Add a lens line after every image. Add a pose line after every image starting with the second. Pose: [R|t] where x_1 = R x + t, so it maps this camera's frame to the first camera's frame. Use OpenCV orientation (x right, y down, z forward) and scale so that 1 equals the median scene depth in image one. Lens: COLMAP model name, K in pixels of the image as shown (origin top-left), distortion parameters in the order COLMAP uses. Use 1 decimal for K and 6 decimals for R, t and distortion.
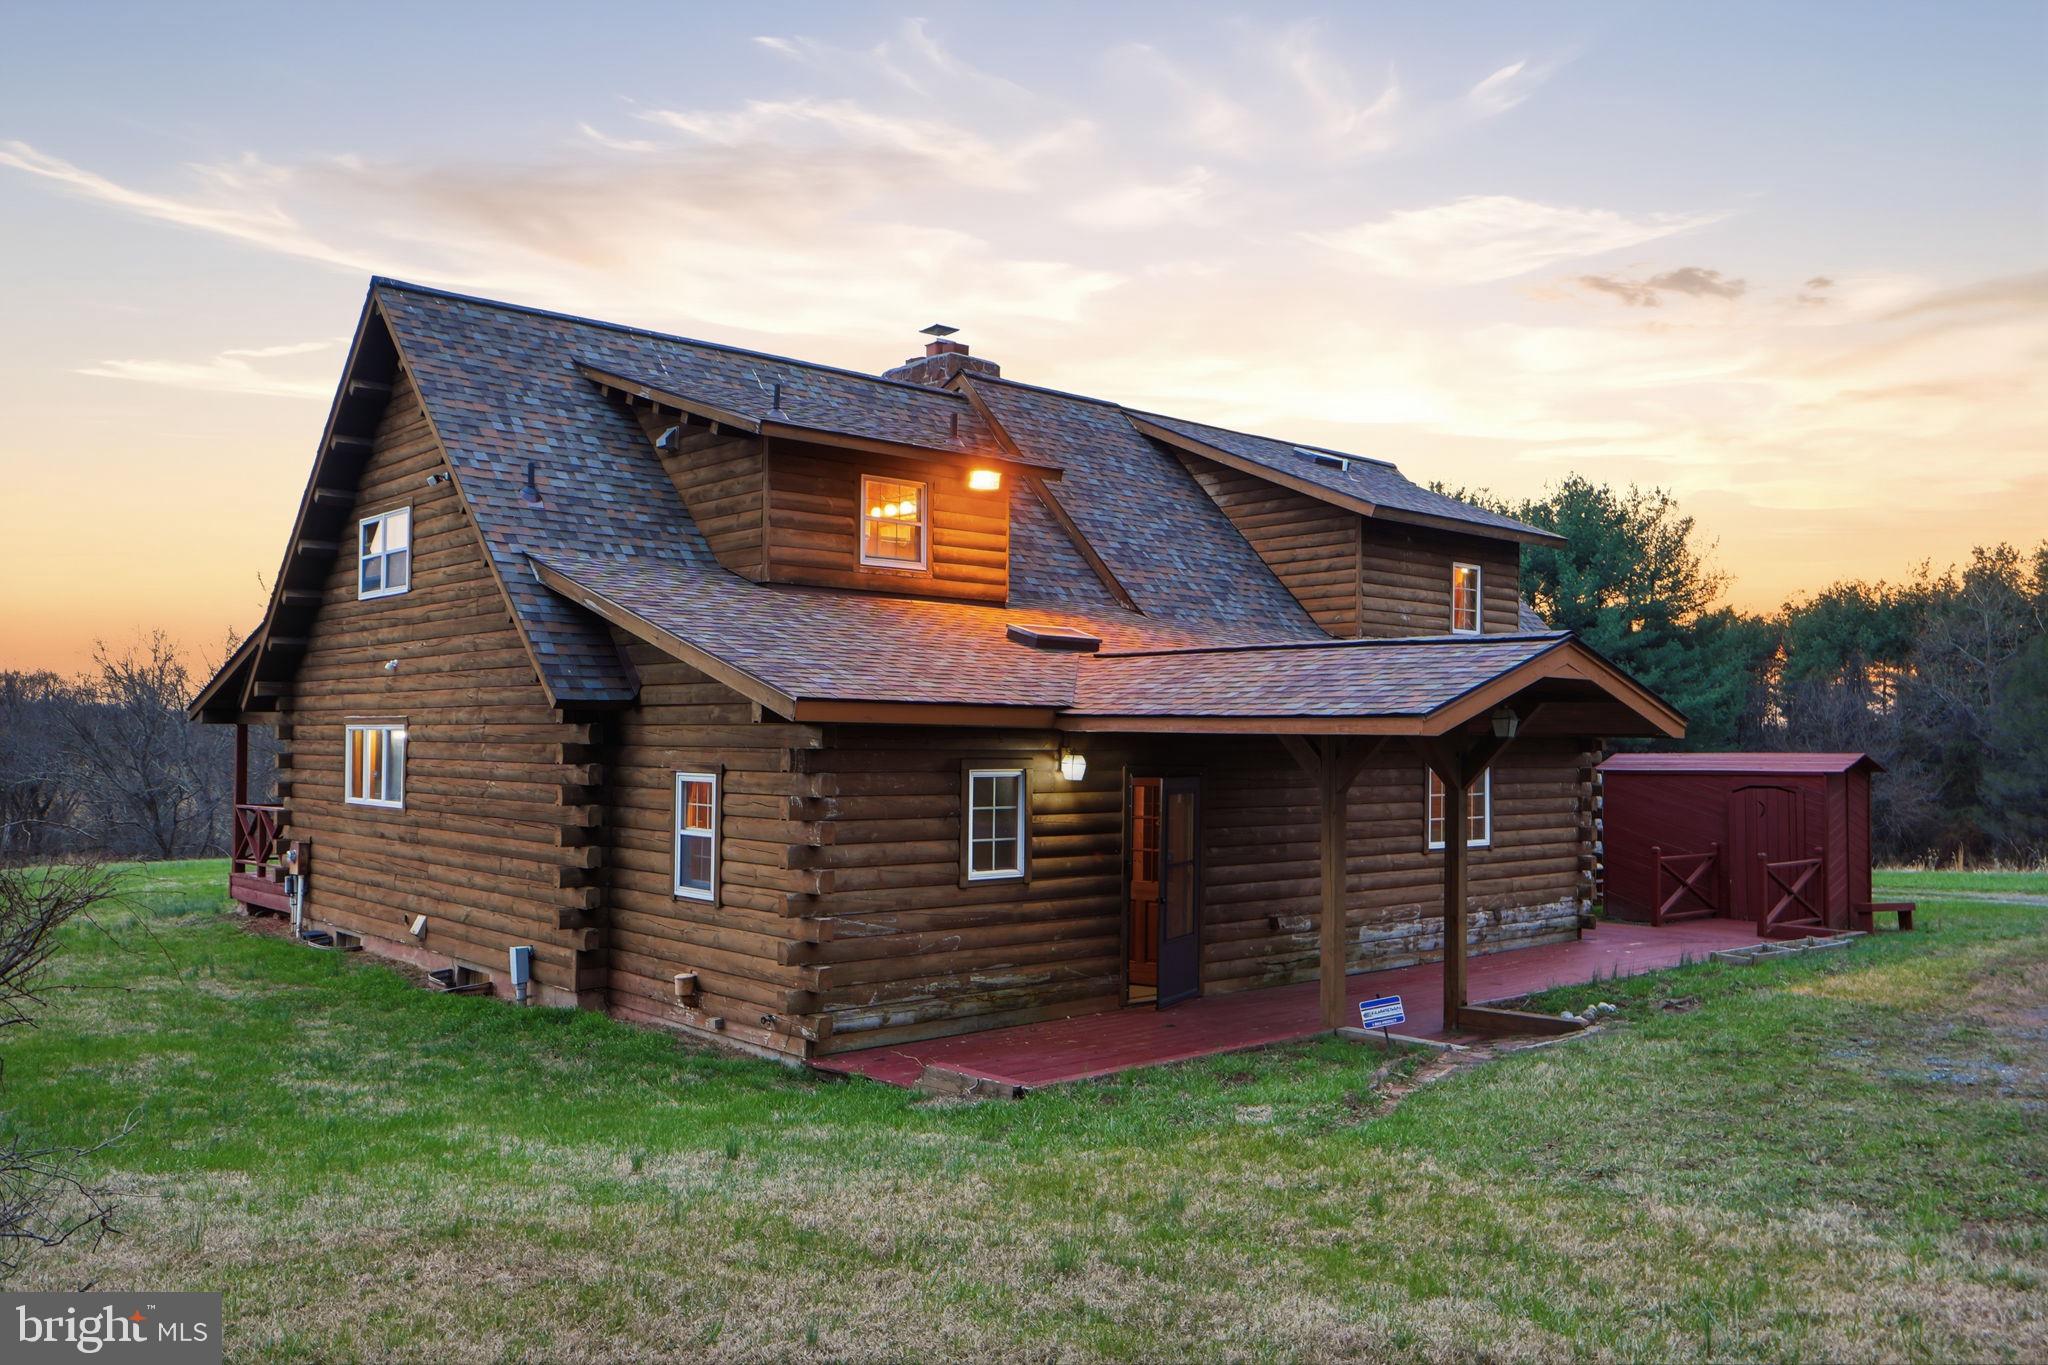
lens RADIAL K [[1478.9, 0, 1017.5], [0, 1478.9, 670.4], [0, 0, 1]] dist [-0.004142, 0.002064]
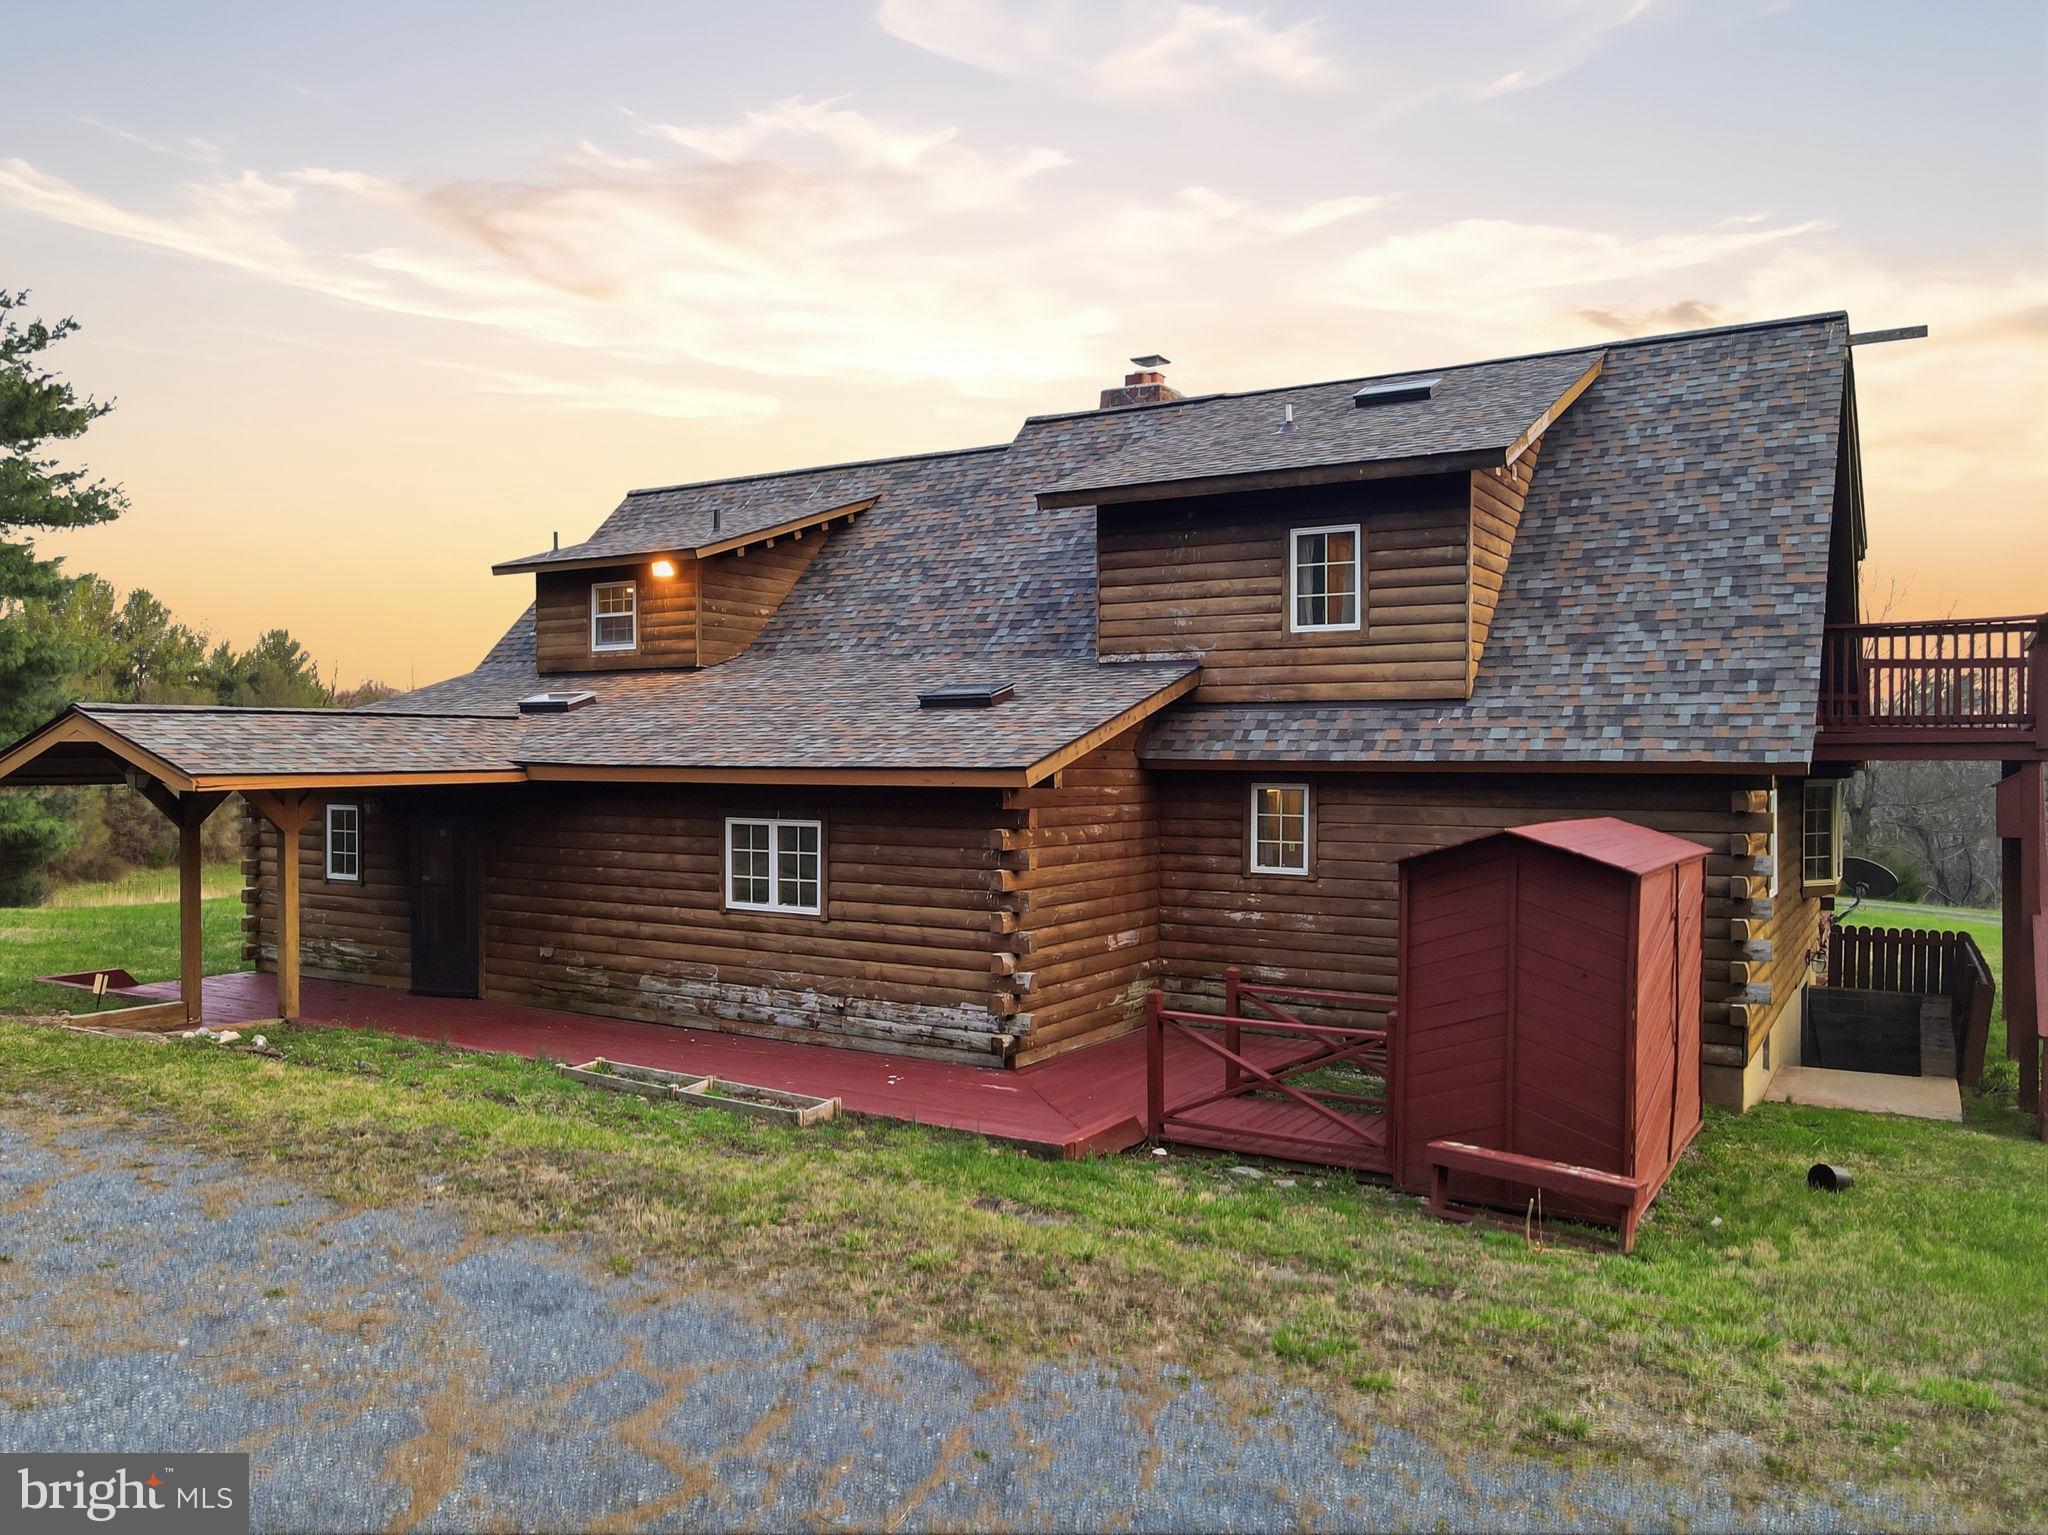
lens RADIAL K [[1588.4, 0, 1020.2], [0, 1588.4, 767.3], [0, 0, 1]] dist [0.002670, 0.000383]
pose [[0.291839, -0.009658, -0.956419, 1.328398], [0.038107, 0.999272, 0.001537, 0.041407], [0.955708, -0.036895, 0.291995, 0.933896]]
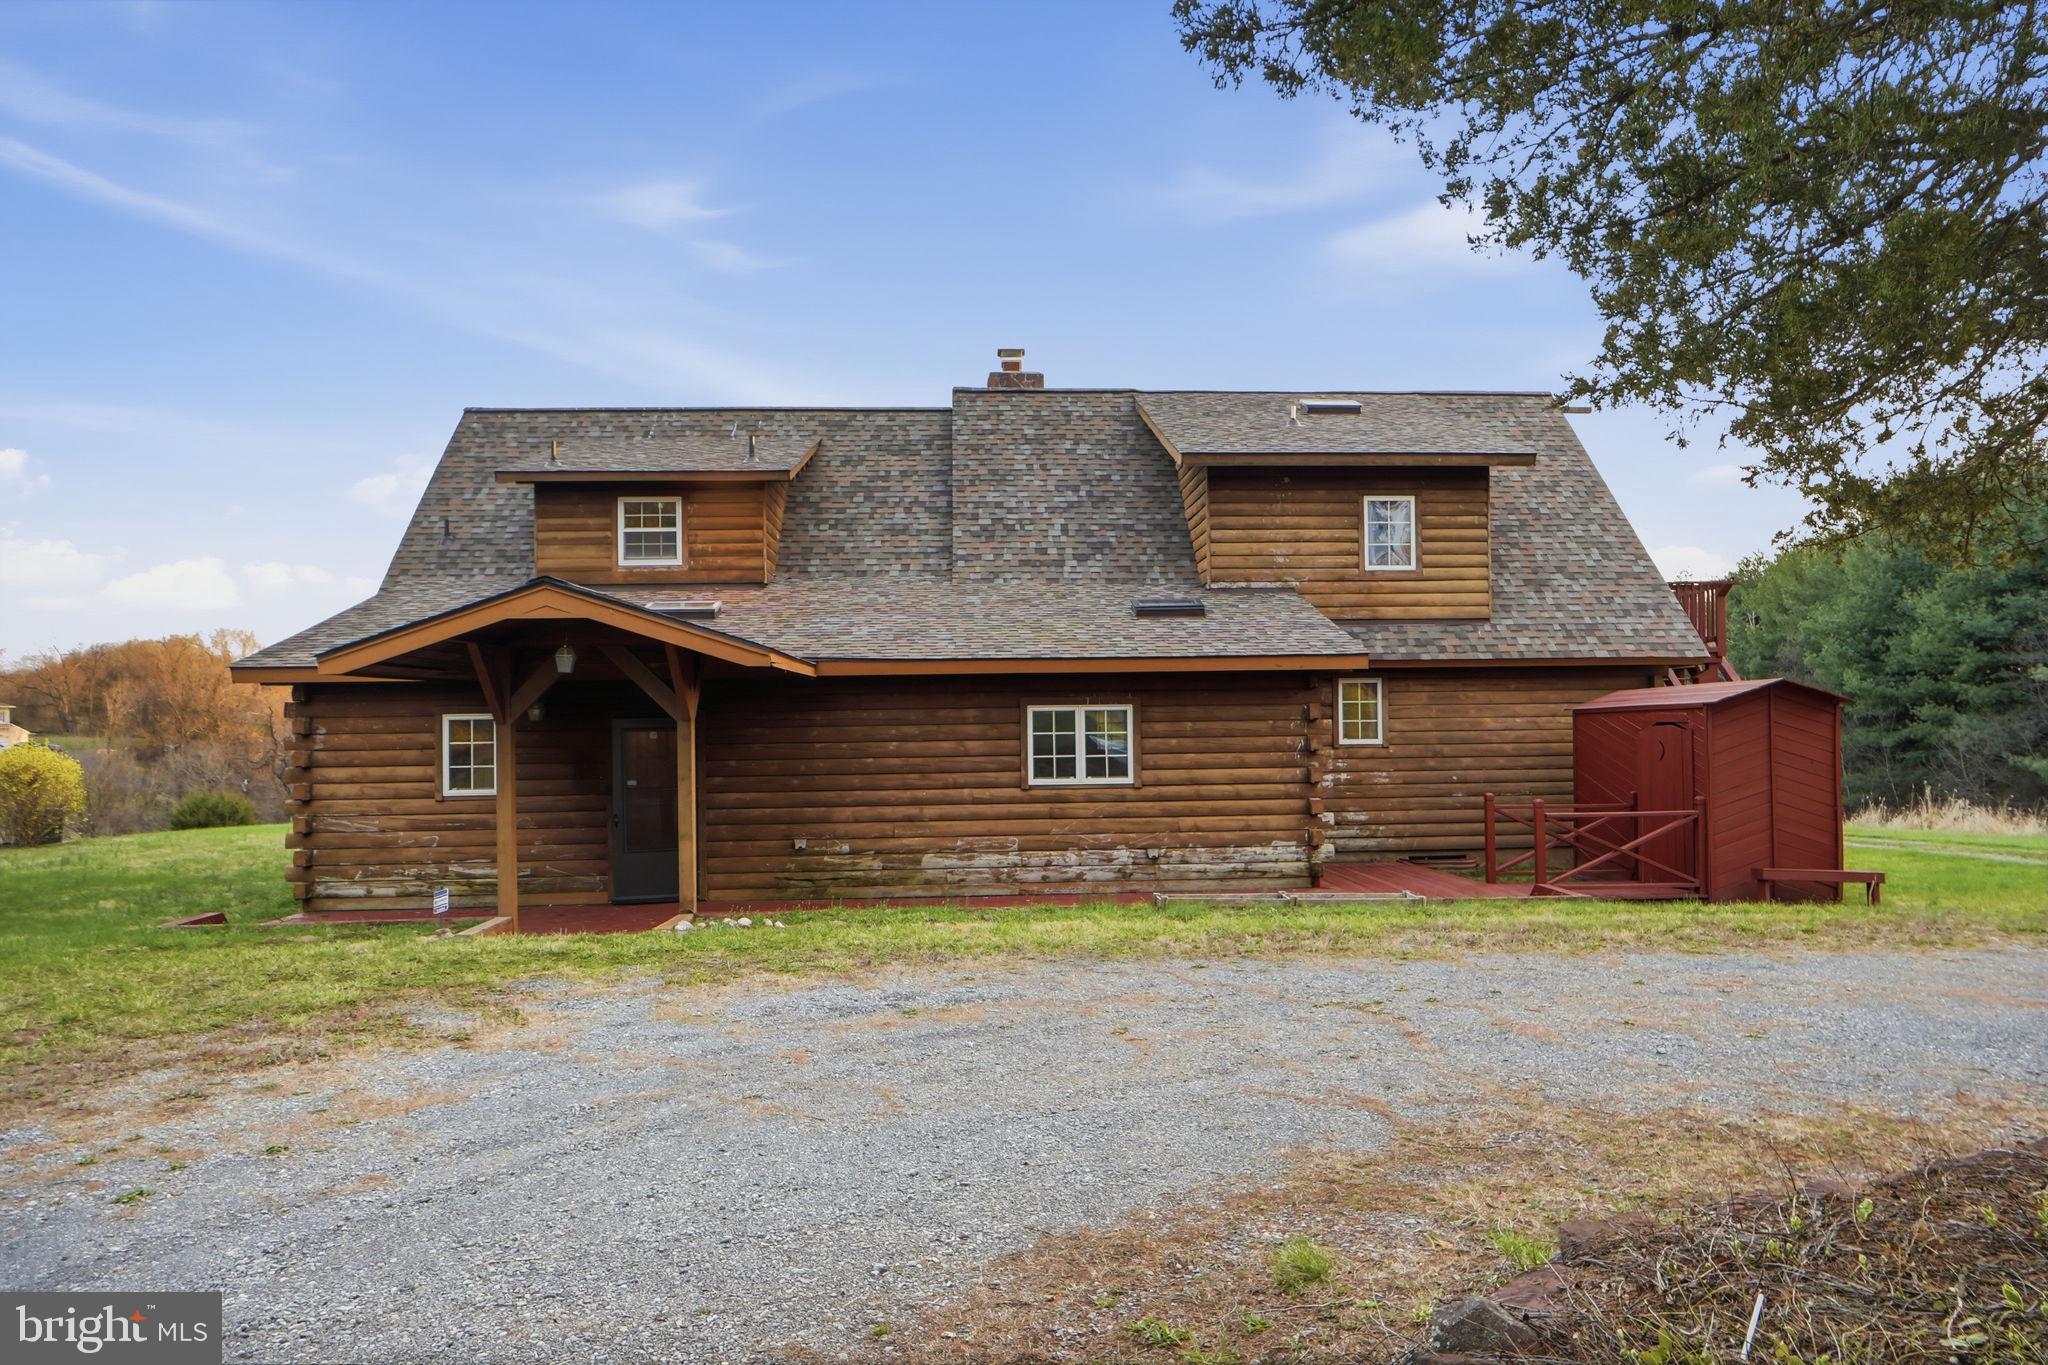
lens RADIAL K [[1478.9, 0, 1030.8], [0, 1478.9, 692.4], [0, 0, 1]] dist [-0.004142, 0.002064]
pose [[0.812930, -0.048673, -0.580323, 0.929911], [0.052932, 0.998552, -0.009603, 0.068860], [0.579950, -0.022911, 0.814330, 0.162176]]
